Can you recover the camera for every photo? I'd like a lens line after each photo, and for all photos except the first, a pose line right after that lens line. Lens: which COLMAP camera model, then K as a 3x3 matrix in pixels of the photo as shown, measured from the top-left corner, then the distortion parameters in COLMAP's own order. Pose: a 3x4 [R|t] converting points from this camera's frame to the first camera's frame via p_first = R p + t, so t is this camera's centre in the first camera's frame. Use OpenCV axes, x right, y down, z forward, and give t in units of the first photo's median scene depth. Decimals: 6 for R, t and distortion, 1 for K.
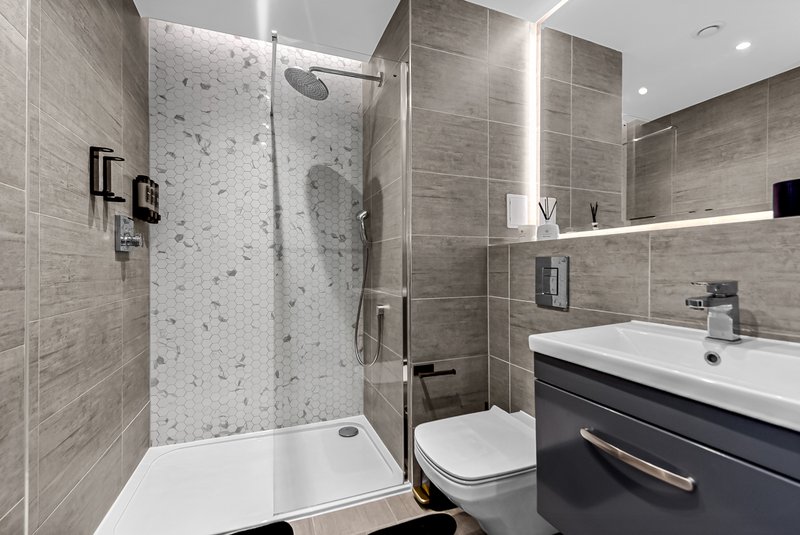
lens RADIAL K [[329.1, 0, 400.0], [0, 329.1, 267.5], [0, 0, 1]] dist [-0.001632, 0.000132]
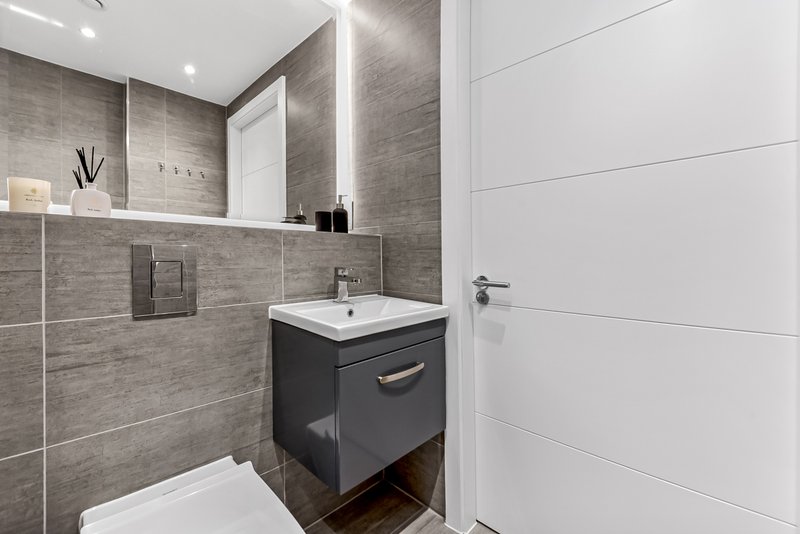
lens RADIAL K [[329.1, 0, 400.0], [0, 329.1, 267.0], [0, 0, 1]] dist [-0.001632, 0.000132]
pose [[-0.388613, -0.034718, 0.920747, -0.455339], [-0.005437, 0.999359, 0.035388, -0.015215], [-0.921385, 0.008746, -0.388553, 0.912473]]
